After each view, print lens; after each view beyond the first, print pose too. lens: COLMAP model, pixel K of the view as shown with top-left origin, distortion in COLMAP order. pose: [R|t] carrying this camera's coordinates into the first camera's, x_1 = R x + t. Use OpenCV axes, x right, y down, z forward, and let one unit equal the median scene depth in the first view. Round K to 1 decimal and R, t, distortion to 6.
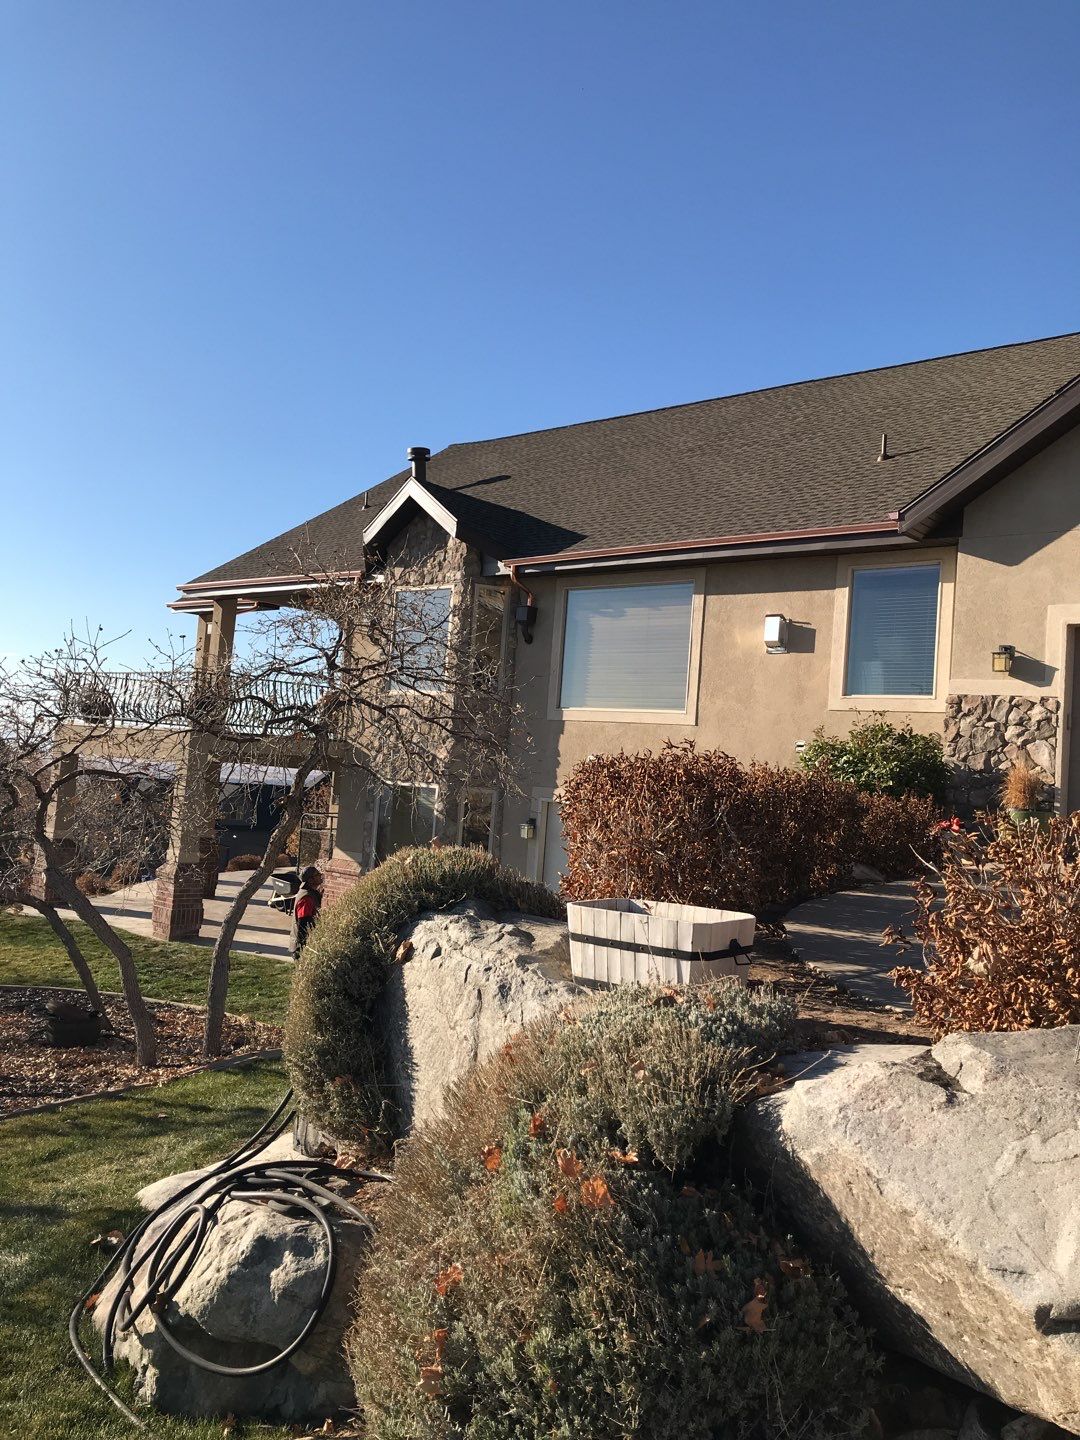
lens RADIAL K [[1150.5, 0, 540.0], [0, 1150.5, 720.0], [0, 0, 1]] dist [0.055557, -0.089525]
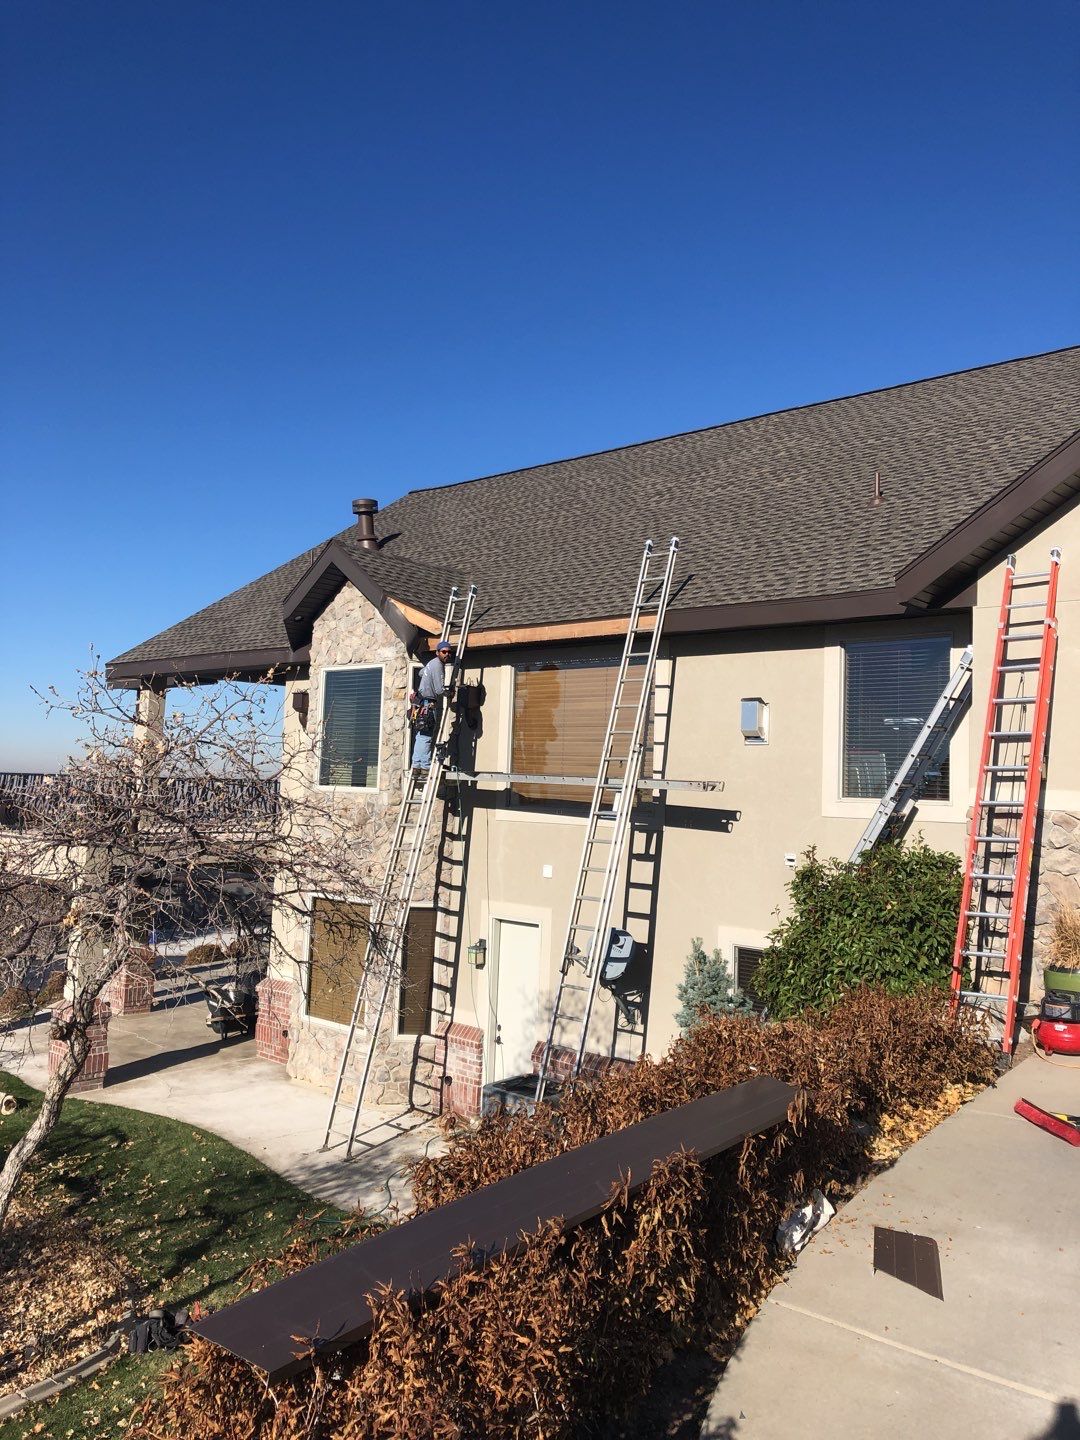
lens RADIAL K [[1145.7, 0, 540.0], [0, 1145.7, 720.0], [0, 0, 1]] dist [0.091282, -0.142537]
pose [[0.999177, -0.038456, -0.012867, 0.045693], [0.038160, 0.999018, -0.022524, -0.046262], [0.013720, 0.022014, 0.999664, 0.128714]]
